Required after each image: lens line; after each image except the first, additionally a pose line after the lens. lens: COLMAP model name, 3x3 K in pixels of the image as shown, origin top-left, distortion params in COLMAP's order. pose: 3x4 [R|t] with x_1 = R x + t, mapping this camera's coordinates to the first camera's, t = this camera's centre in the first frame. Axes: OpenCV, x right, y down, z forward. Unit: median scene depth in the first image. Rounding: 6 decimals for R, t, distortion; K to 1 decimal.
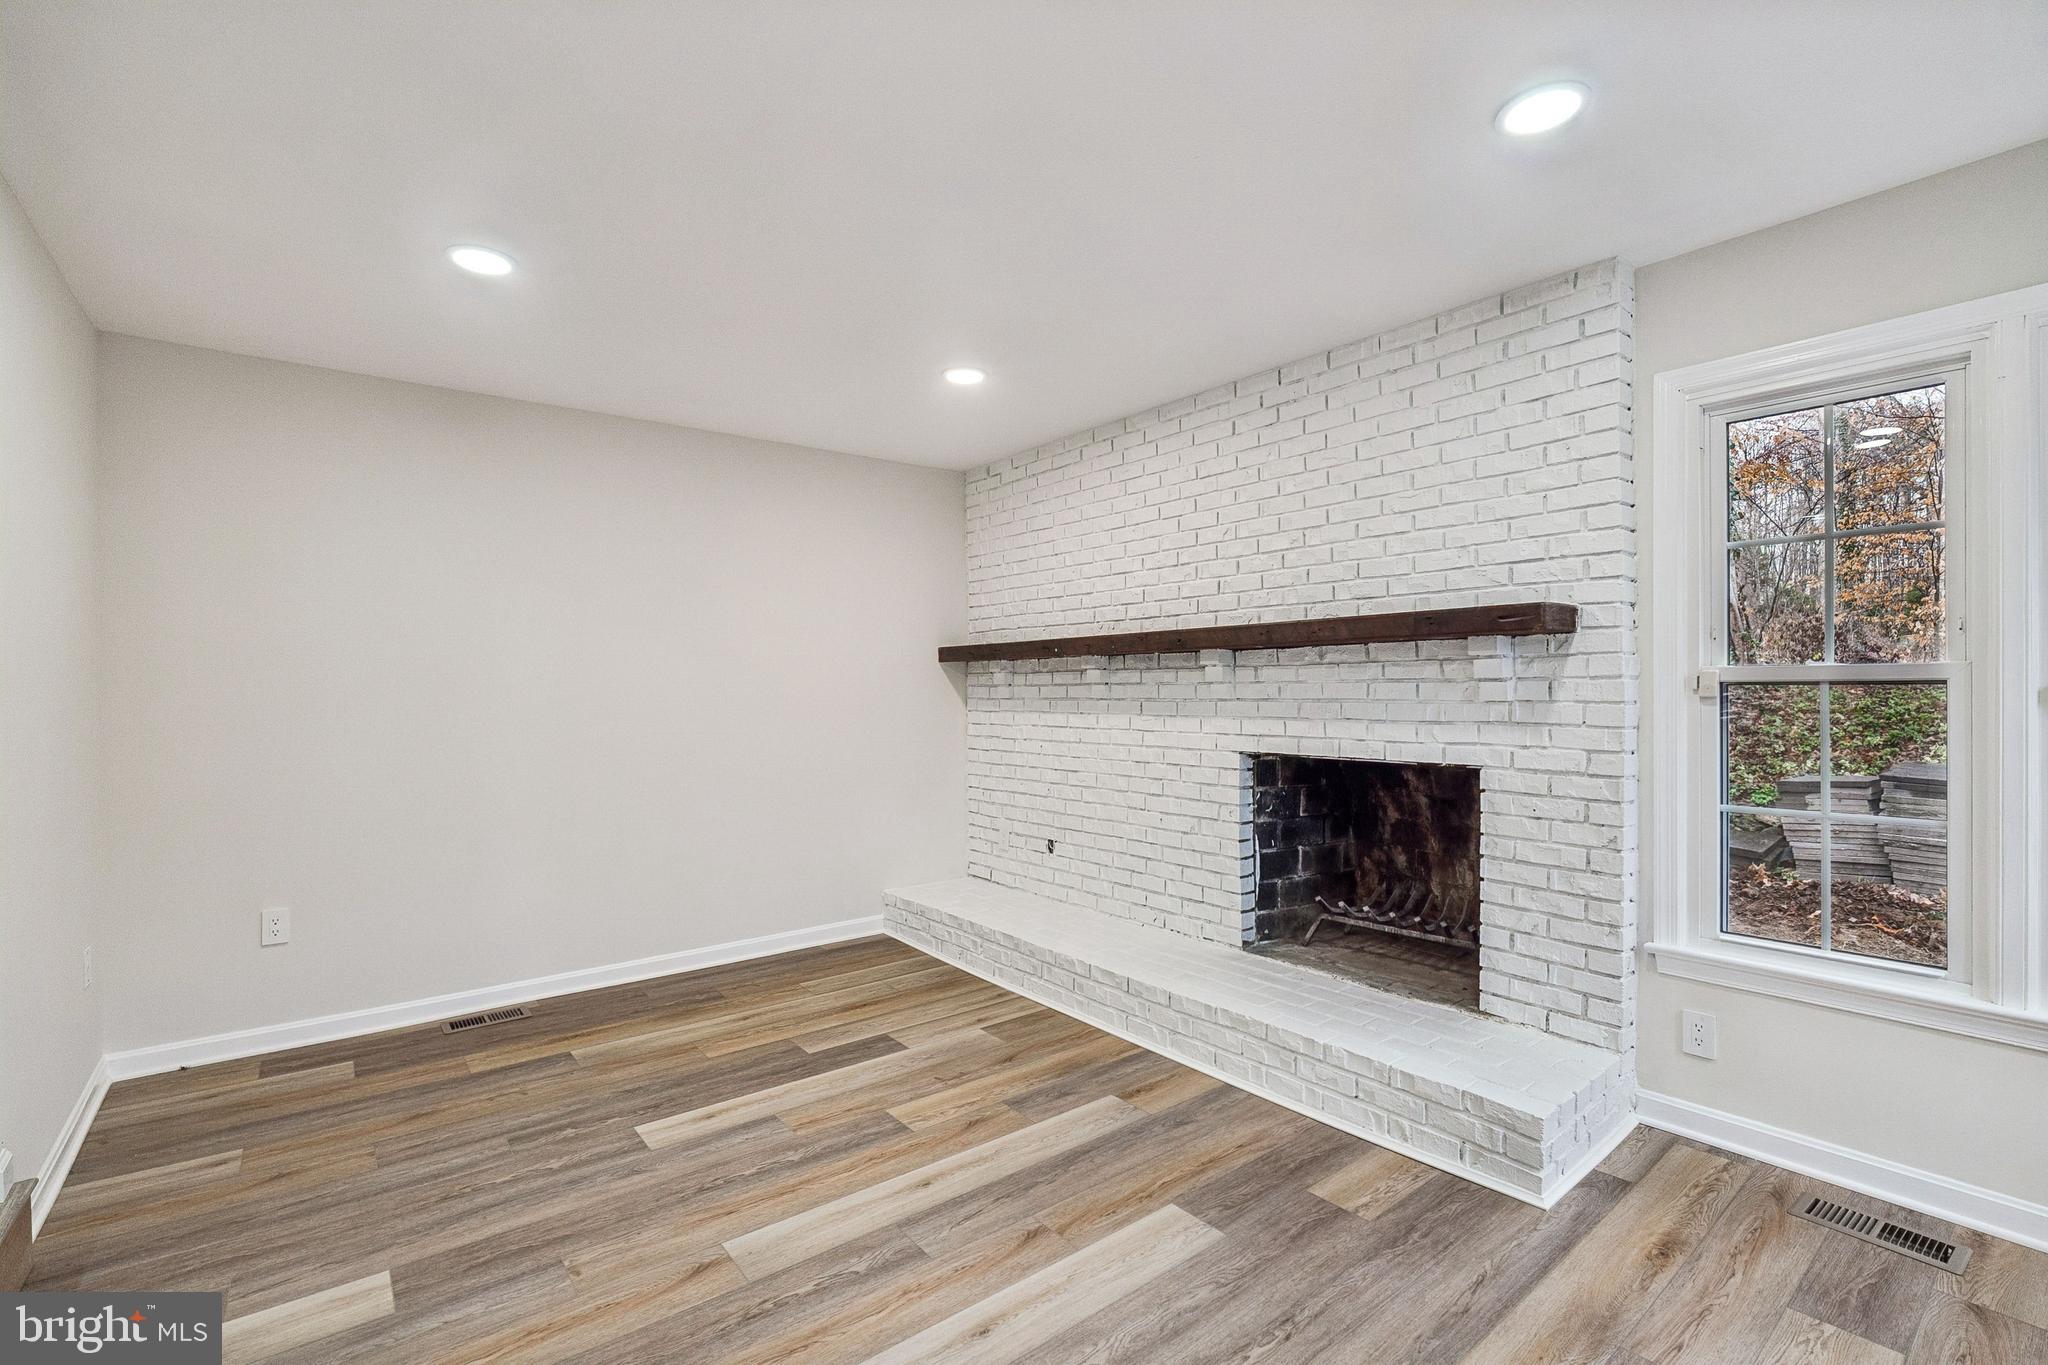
lens RADIAL K [[913.2, 0, 1032.8], [0, 913.2, 689.7], [0, 0, 1]] dist [-0.013004, 0.002008]
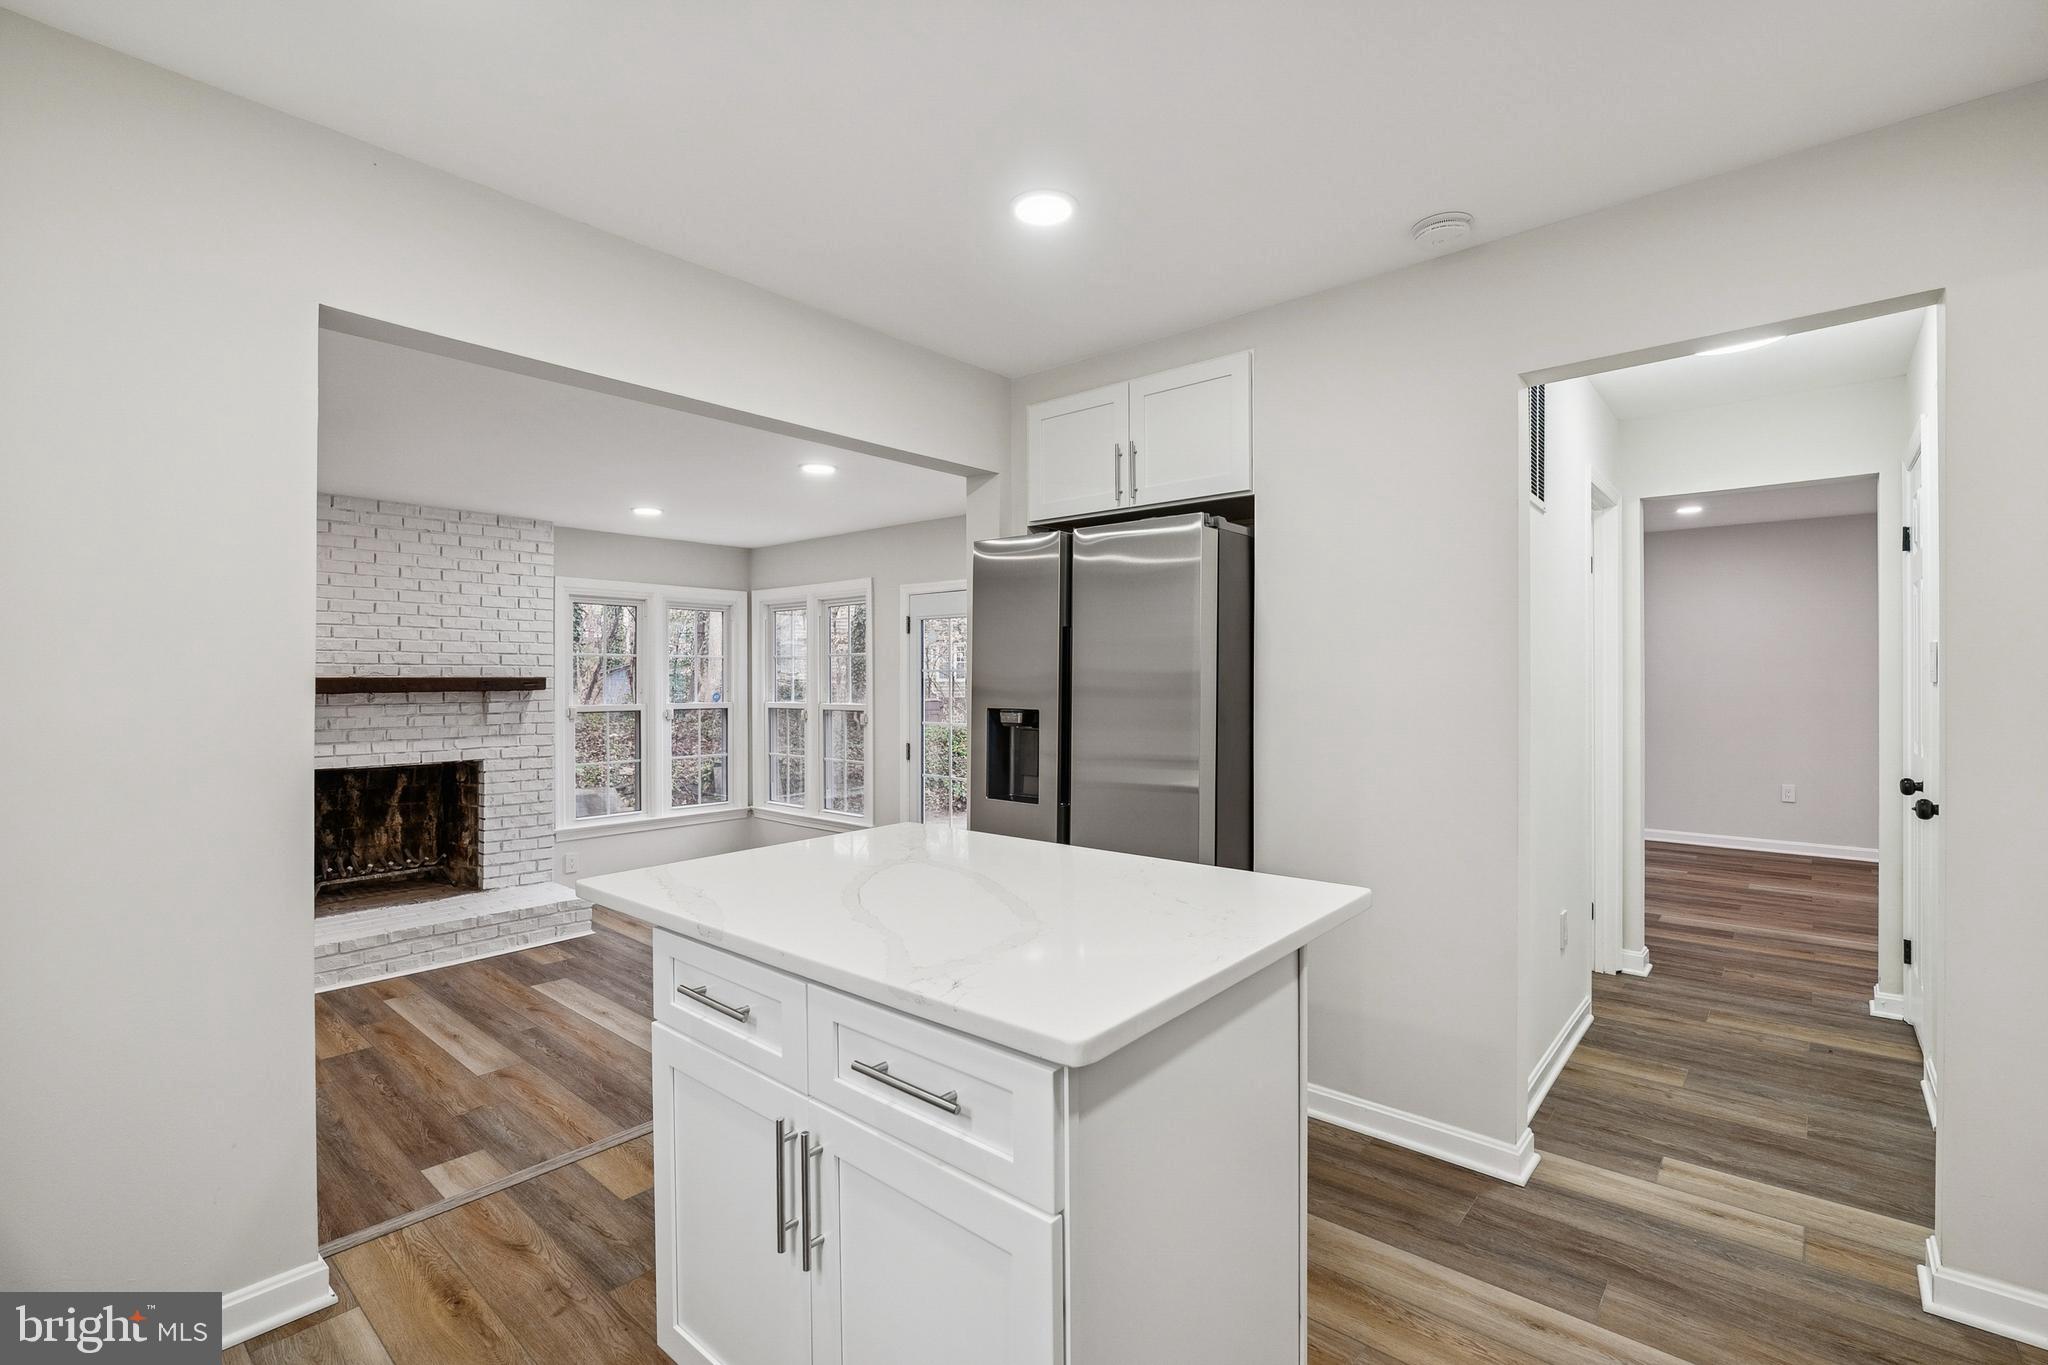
lens RADIAL K [[913.2, 0, 1018.2], [0, 913.2, 677.2], [0, 0, 1]] dist [-0.013004, 0.002008]
pose [[-0.175109, 0.009678, 0.984502, -1.441467], [0.006569, 0.999941, -0.008662, -0.057914], [-0.984527, 0.004950, -0.175162, 0.221587]]
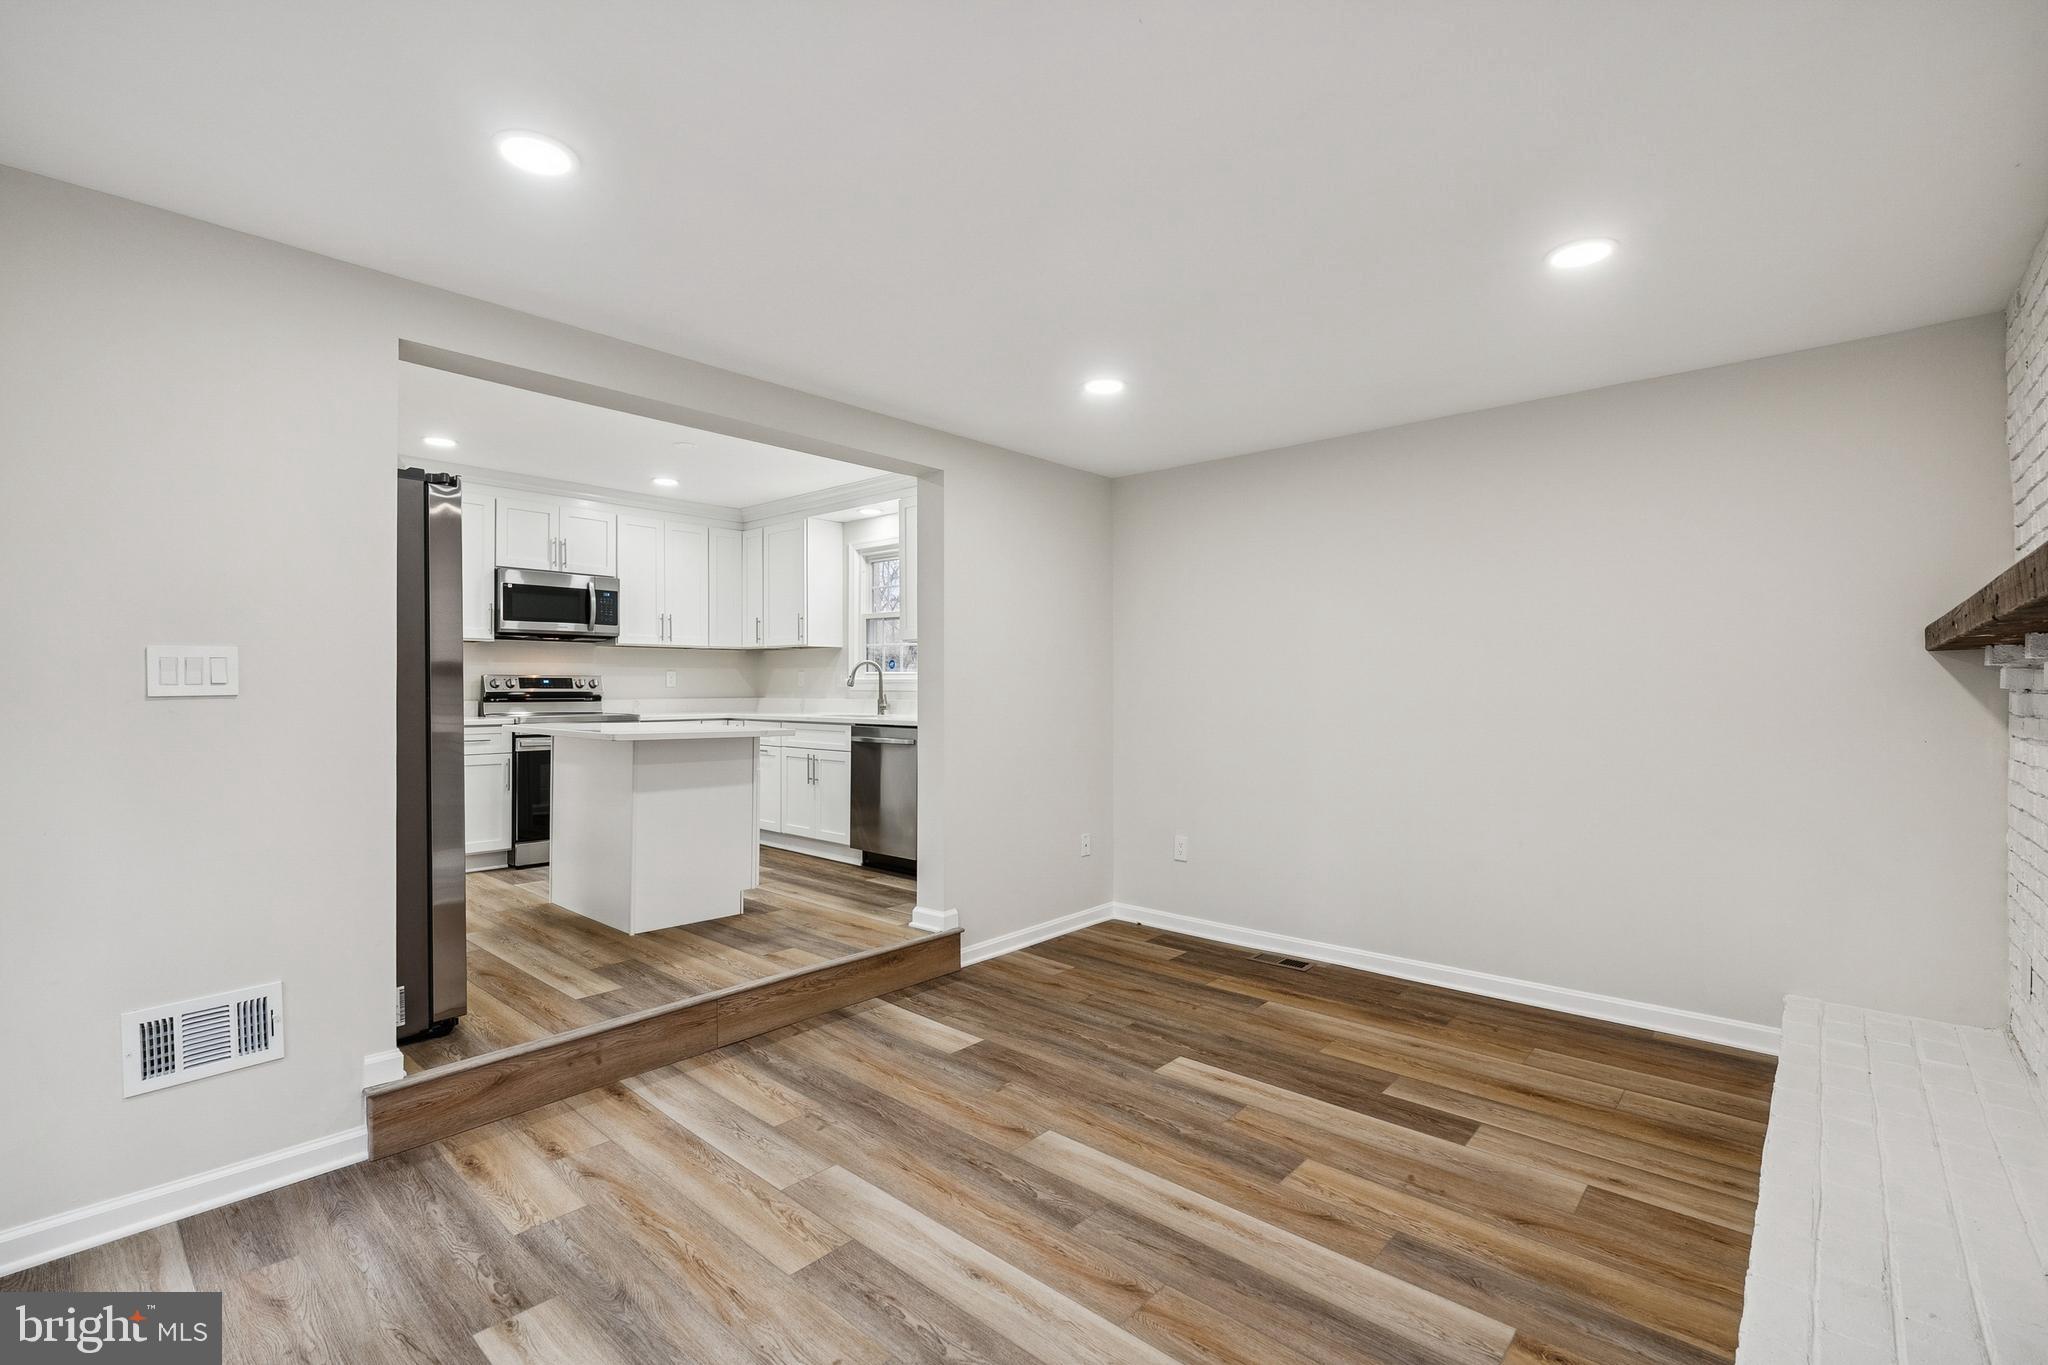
lens RADIAL K [[913.2, 0, 1021.2], [0, 913.2, 687.6], [0, 0, 1]] dist [-0.013004, 0.002008]
pose [[0.164482, 0.006413, -0.986359, 0.610523], [-0.006817, 0.999962, 0.005365, -0.009491], [0.986357, 0.005842, 0.164519, 0.507987]]
